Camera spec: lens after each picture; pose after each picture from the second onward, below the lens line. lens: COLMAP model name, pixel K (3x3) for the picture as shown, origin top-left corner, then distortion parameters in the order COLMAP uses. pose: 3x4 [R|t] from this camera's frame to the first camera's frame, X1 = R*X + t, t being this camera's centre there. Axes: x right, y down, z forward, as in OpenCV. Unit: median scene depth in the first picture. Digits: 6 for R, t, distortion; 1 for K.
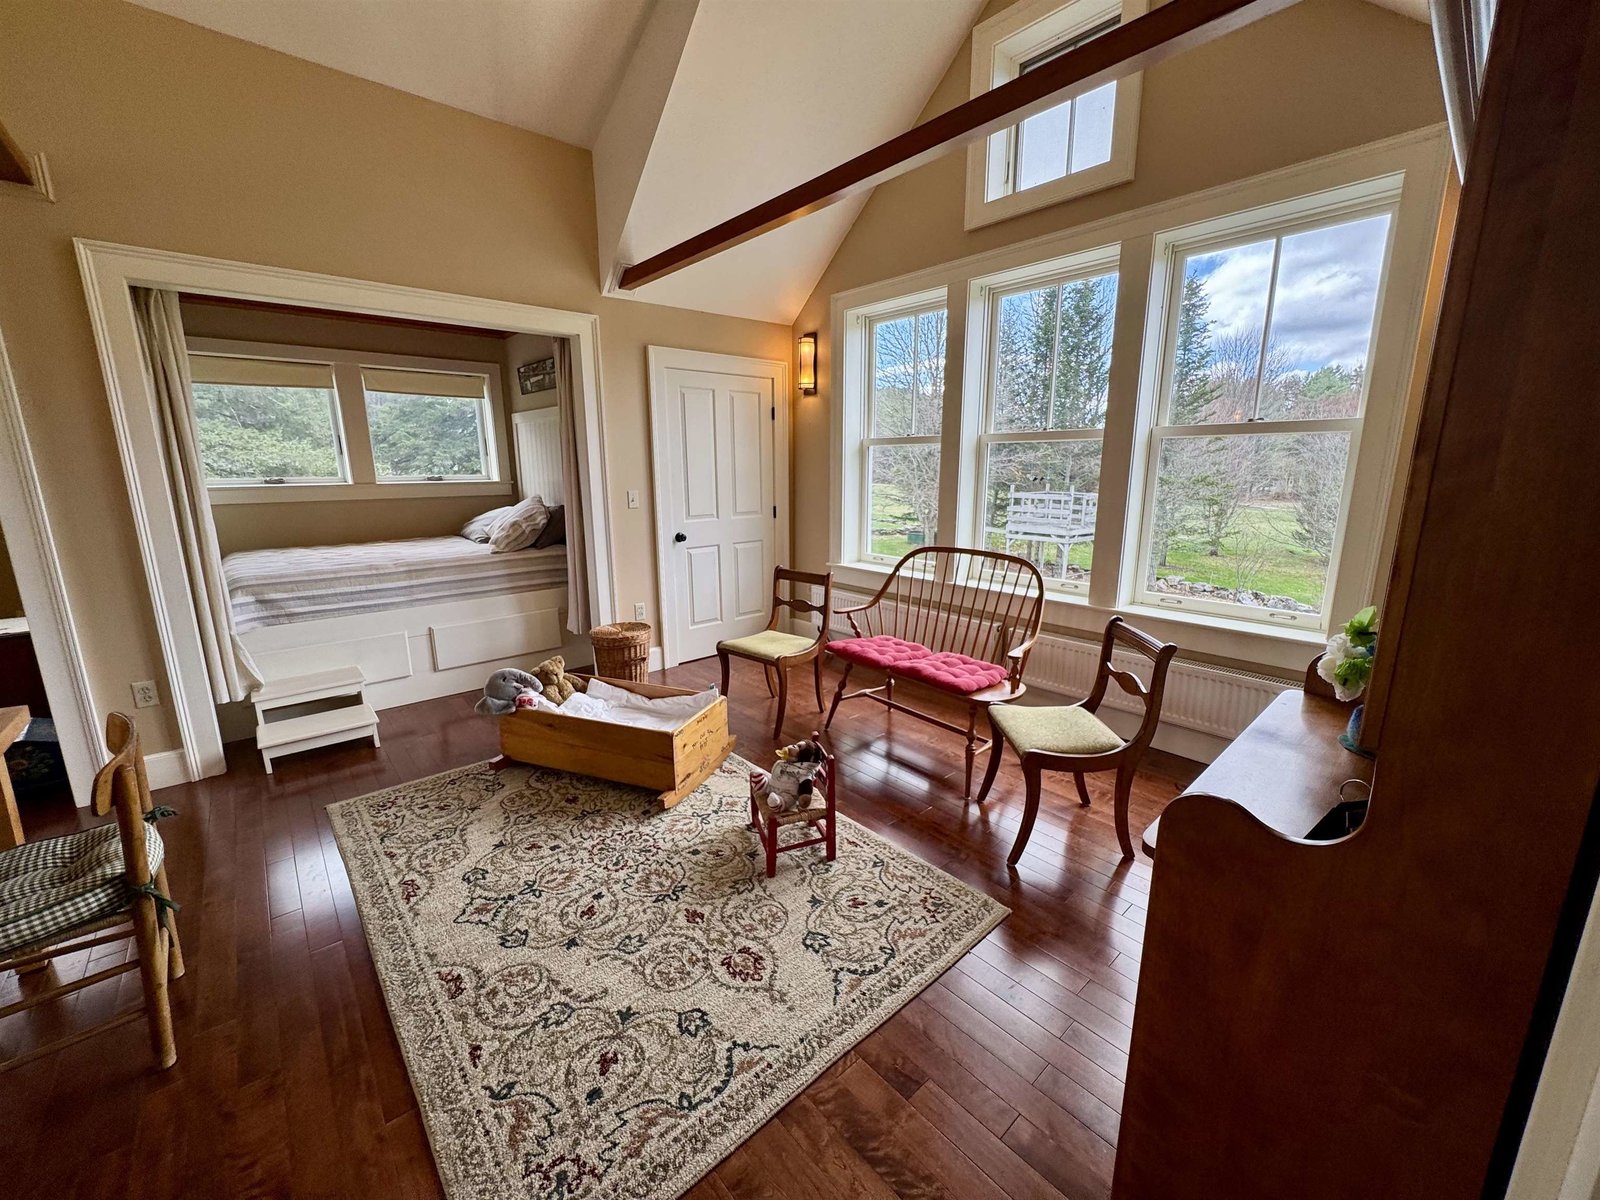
lens RADIAL K [[639.1, 0, 801.0], [0, 639.1, 602.5], [0, 0, 1]] dist [-0.002098, 0.000231]
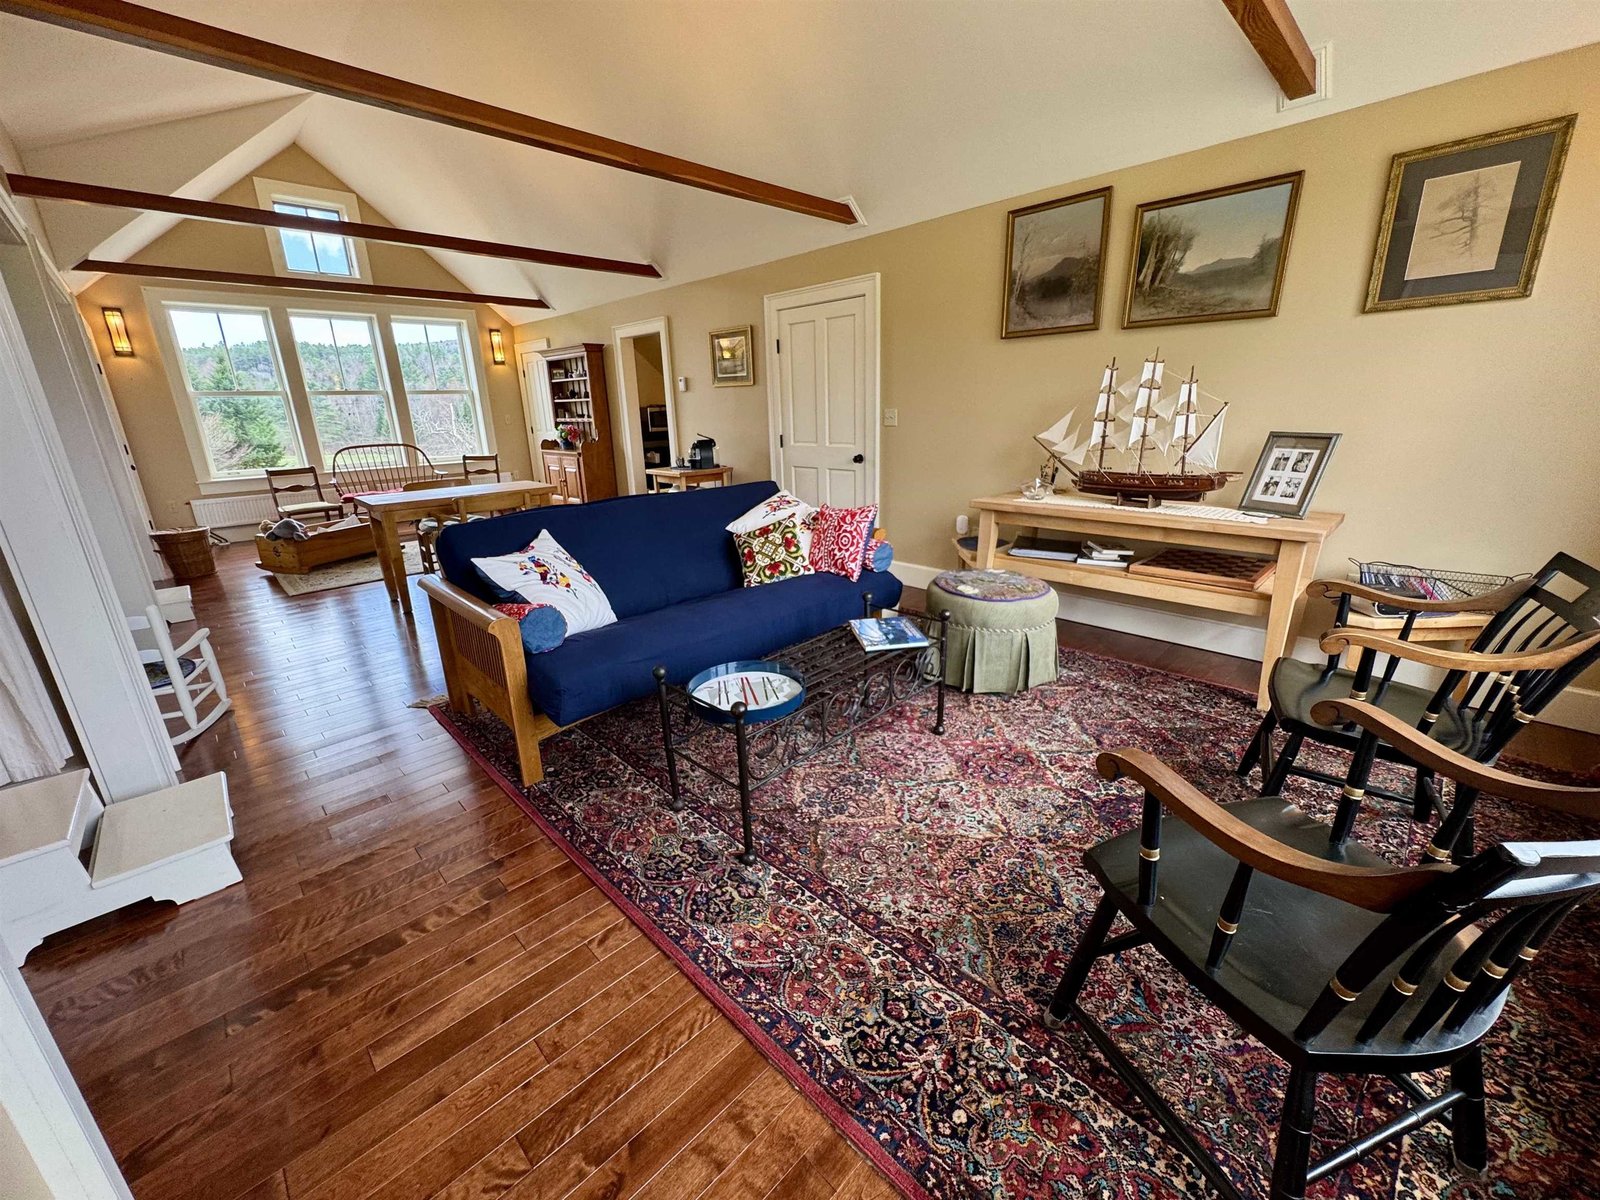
lens RADIAL K [[639.1, 0, 801.0], [0, 639.1, 602.5], [0, 0, 1]] dist [-0.002098, 0.000231]
pose [[-0.061485, -0.293054, 0.954117, -1.660353], [0.237835, 0.924088, 0.299158, 0.088693], [-0.969358, 0.245316, 0.012881, -0.261409]]
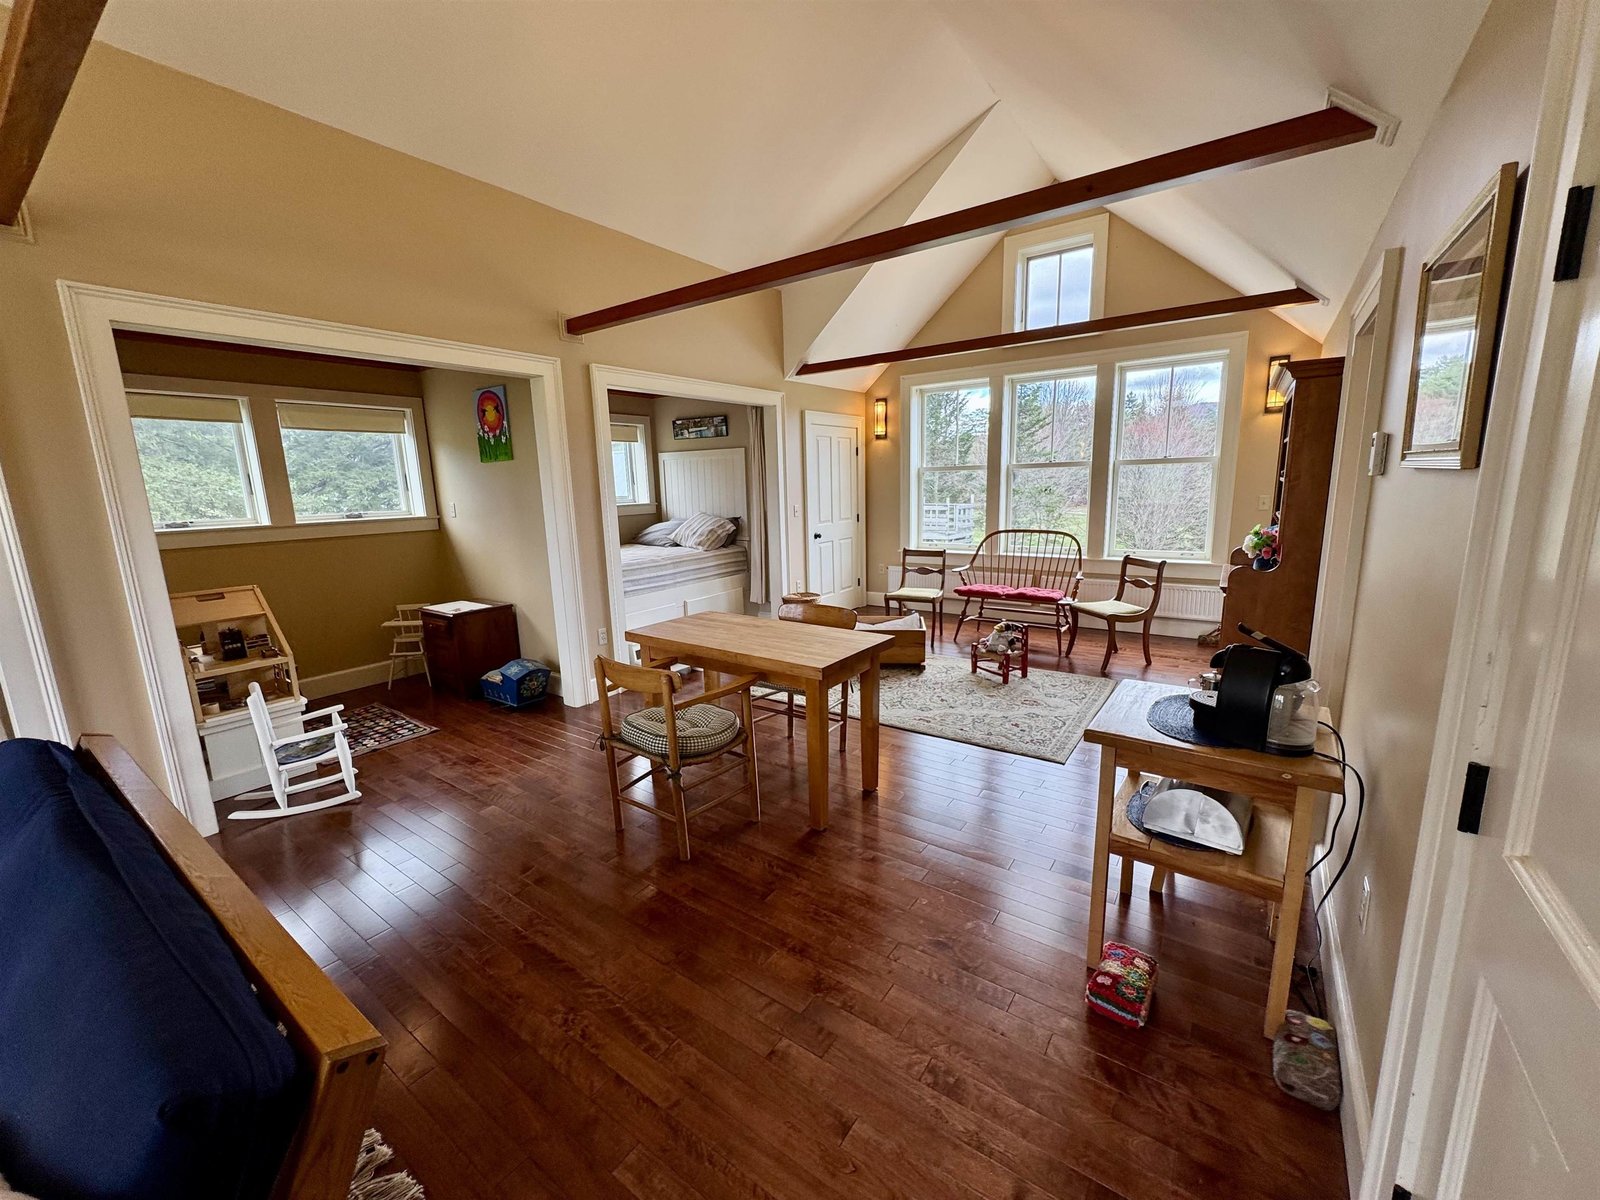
lens RADIAL K [[636.2, 0, 801.7], [0, 636.2, 601.8], [0, 0, 1]] dist [-0.006477, -0.000194]
pose [[0.972639, -0.067161, 0.222402, -0.598383], [0.073994, 0.997004, -0.022523, 0.087321], [-0.220223, 0.038363, 0.974695, -0.455542]]
